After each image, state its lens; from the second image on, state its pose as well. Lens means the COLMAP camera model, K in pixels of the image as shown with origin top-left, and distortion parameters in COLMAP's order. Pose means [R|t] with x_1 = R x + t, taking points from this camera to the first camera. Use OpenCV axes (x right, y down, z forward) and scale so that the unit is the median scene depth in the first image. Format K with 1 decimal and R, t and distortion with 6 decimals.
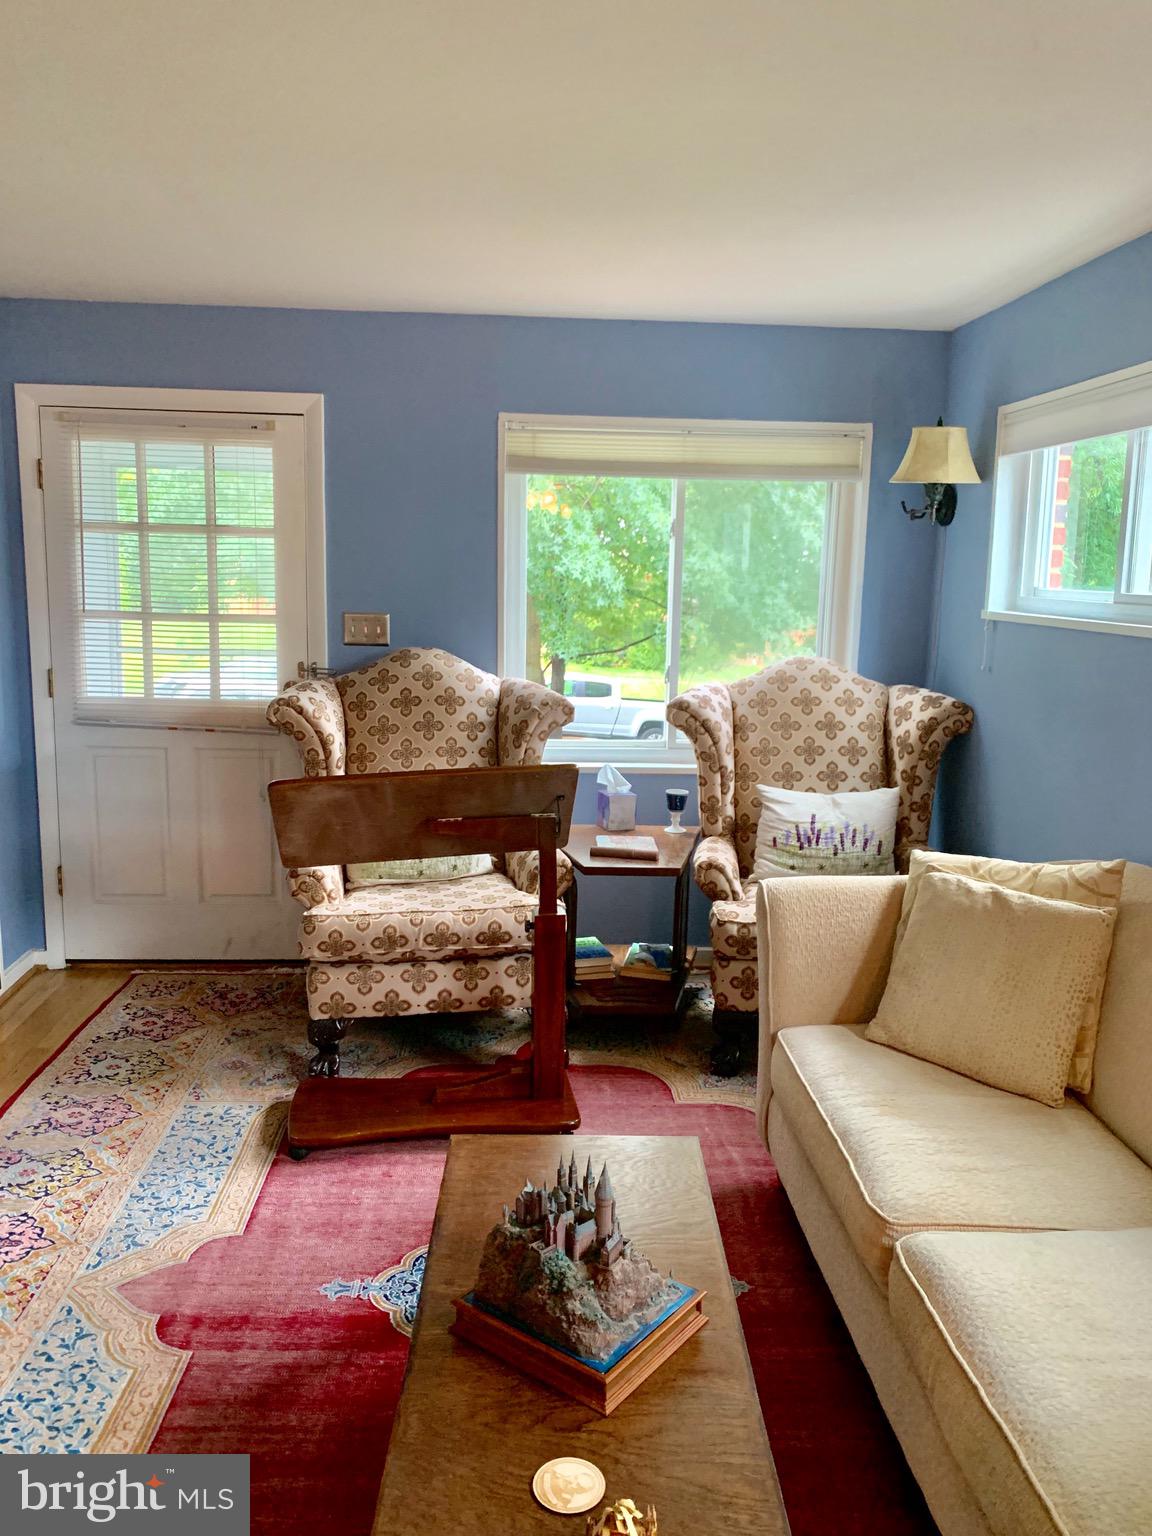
lens RADIAL K [[1180.8, 0, 576.0], [0, 1180.8, 768.0], [0, 0, 1]] dist [0.079979, -0.177664]
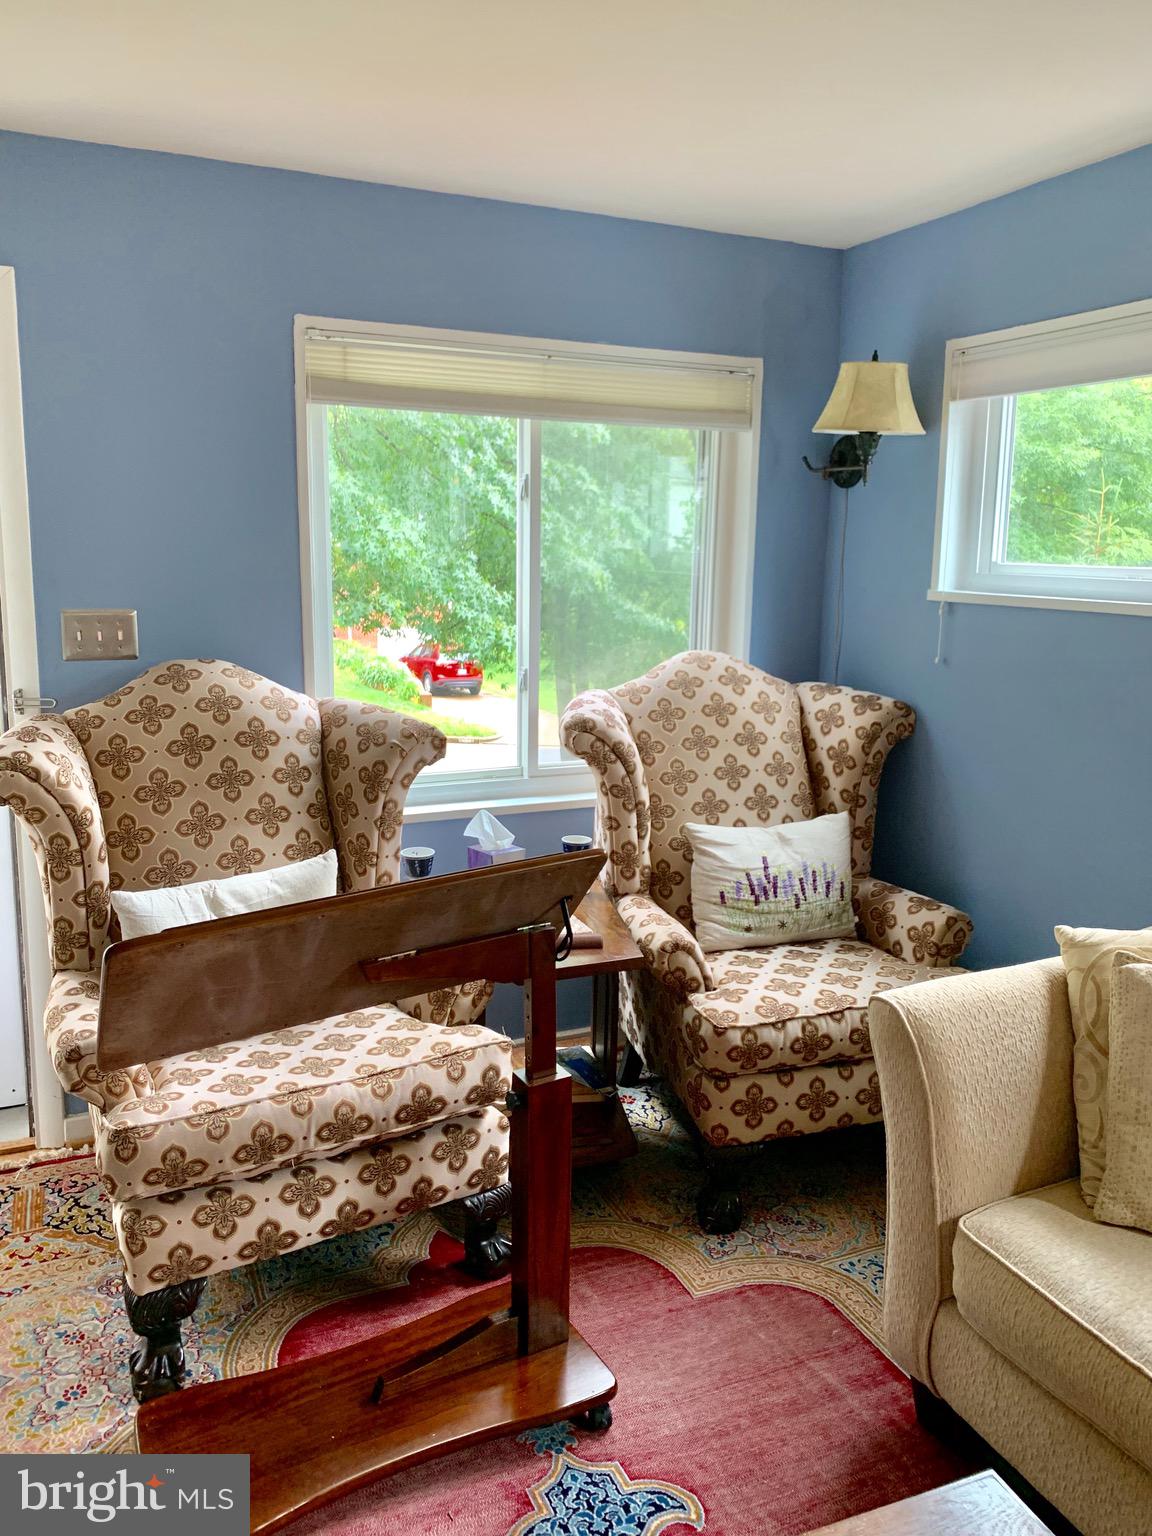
lens RADIAL K [[1182.1, 0, 591.3], [0, 1182.1, 757.0], [0, 0, 1]] dist [0.108336, -0.345804]
pose [[0.931971, -0.069198, 0.355867, -0.178759], [0.063343, 0.997596, 0.028094, -0.055744], [-0.356956, -0.003641, 0.934114, 0.314239]]
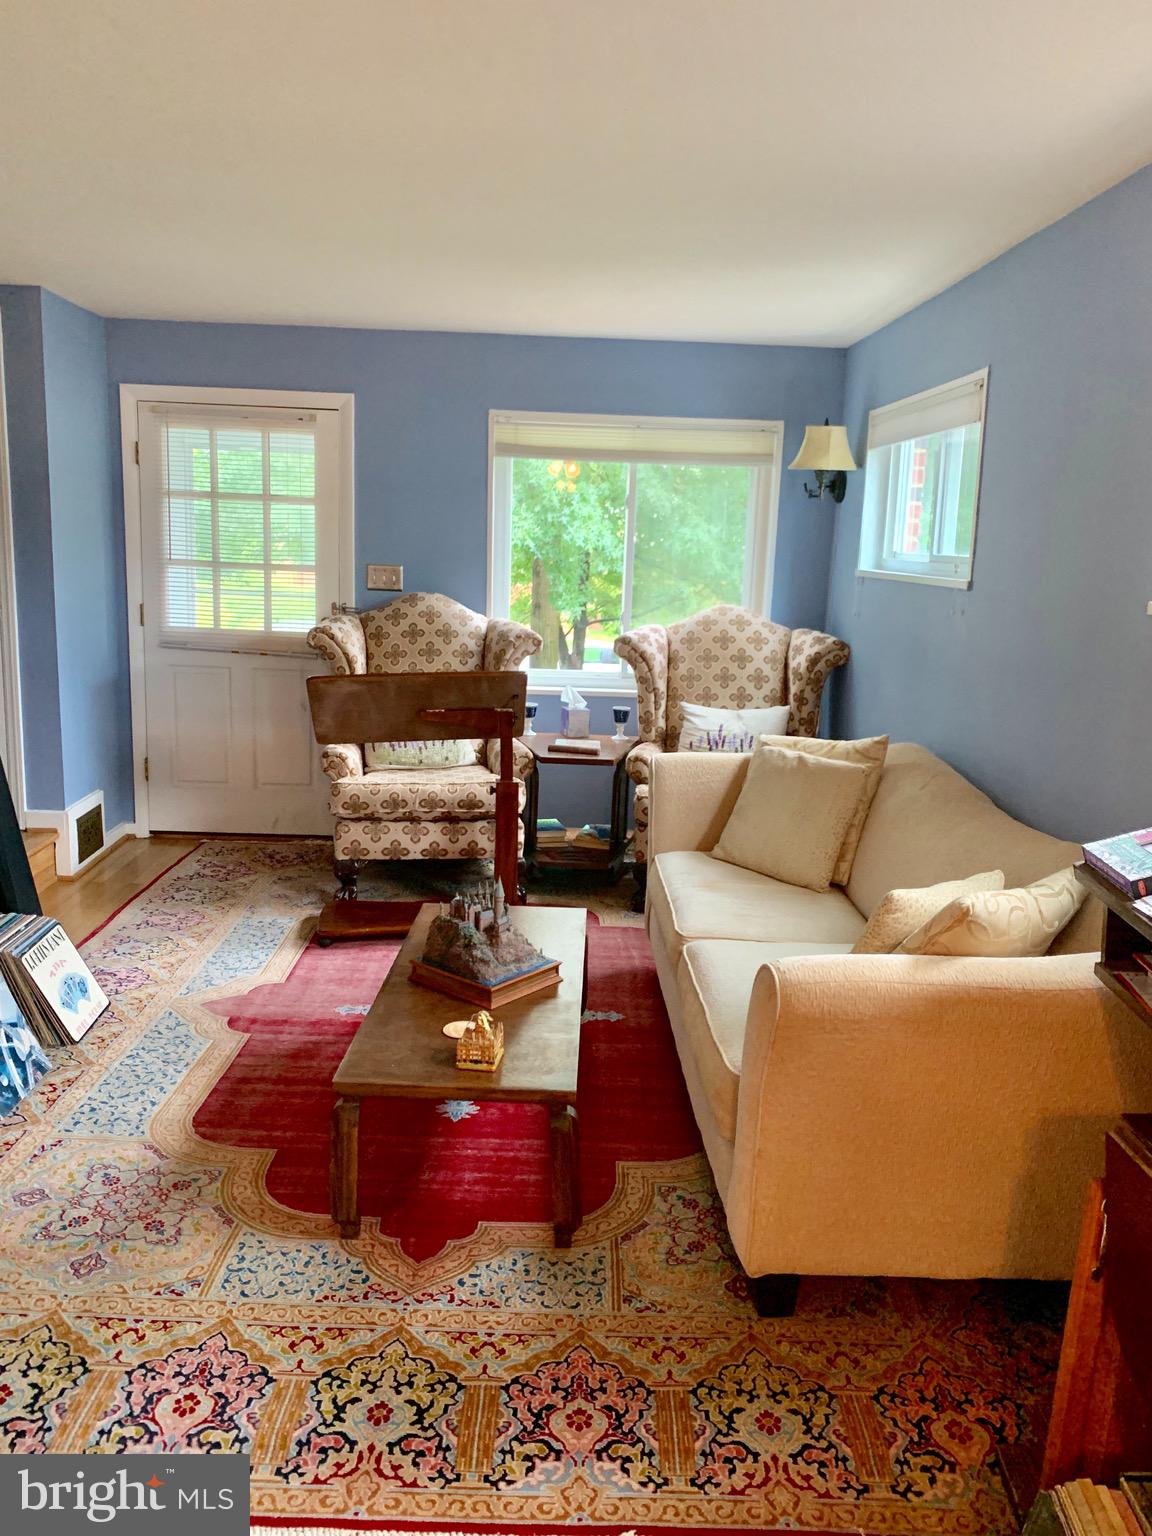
lens RADIAL K [[1182.4, 0, 576.0], [0, 1182.4, 768.0], [0, 0, 1]] dist [0.112265, -0.171127]
pose [[0.999212, 0.020812, -0.033791, 0.085737], [-0.020075, 0.999556, 0.022002, 0.061869], [0.034234, -0.021306, 0.999187, -0.314123]]
